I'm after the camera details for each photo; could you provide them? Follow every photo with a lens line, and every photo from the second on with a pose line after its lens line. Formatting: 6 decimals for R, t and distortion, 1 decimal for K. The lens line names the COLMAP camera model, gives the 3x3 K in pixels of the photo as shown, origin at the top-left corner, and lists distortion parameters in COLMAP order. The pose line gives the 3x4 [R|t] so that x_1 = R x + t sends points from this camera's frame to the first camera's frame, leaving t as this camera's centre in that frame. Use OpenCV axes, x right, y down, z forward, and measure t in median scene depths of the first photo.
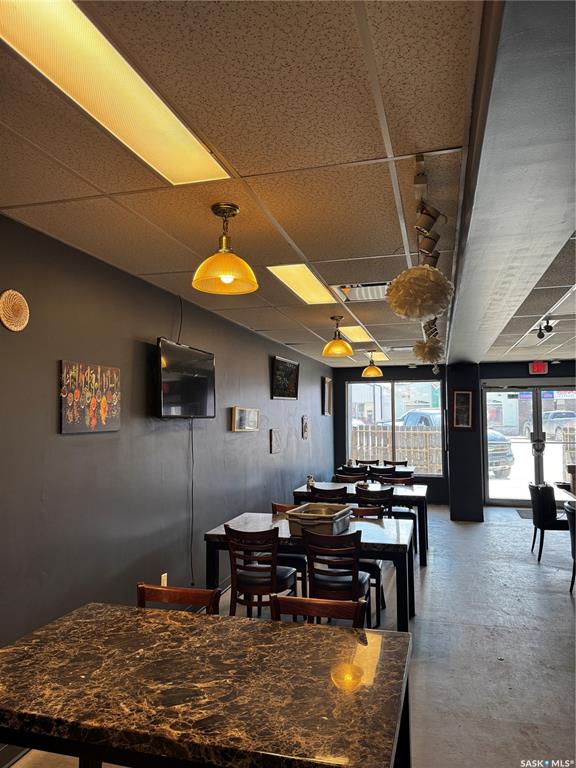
lens RADIAL K [[543.7, 0, 287.4], [0, 543.7, 386.2], [0, 0, 1]] dist [0.066159, -0.077937]
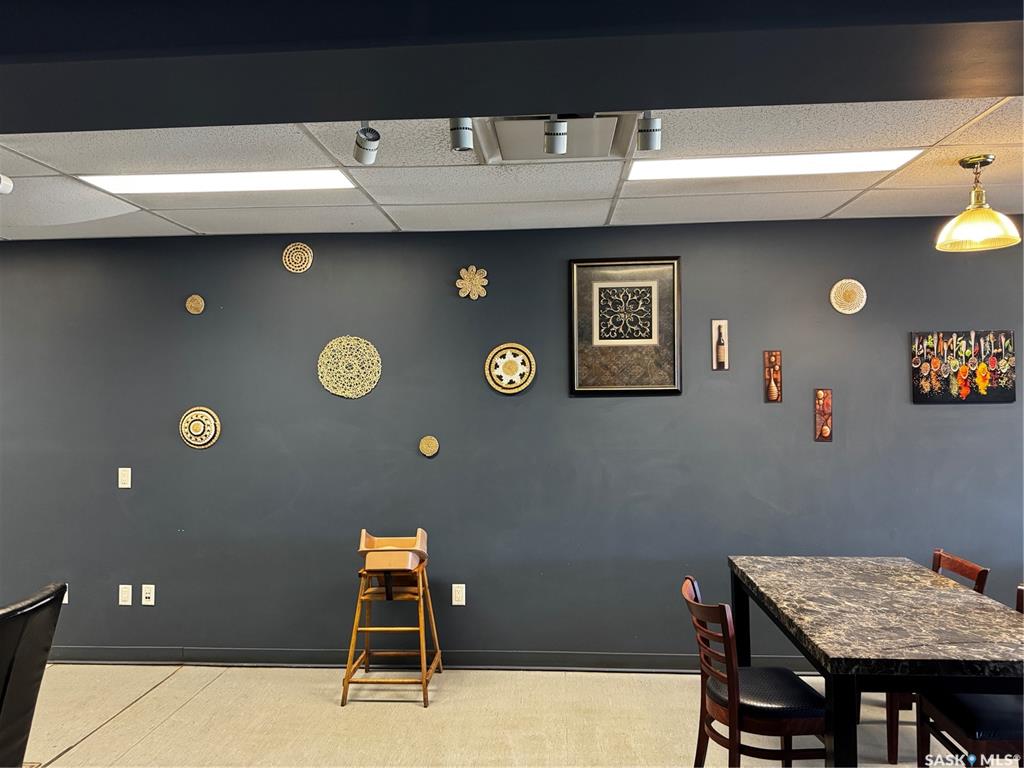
lens RADIAL K [[724.9, 0, 510.9], [0, 724.9, 387.0], [0, 0, 1]] dist [0.066159, -0.077937]
pose [[0.207381, -0.003518, -0.978254, 0.765103], [0.065682, 0.997787, 0.010336, -0.007302], [0.976053, -0.066397, 0.207153, -0.032387]]
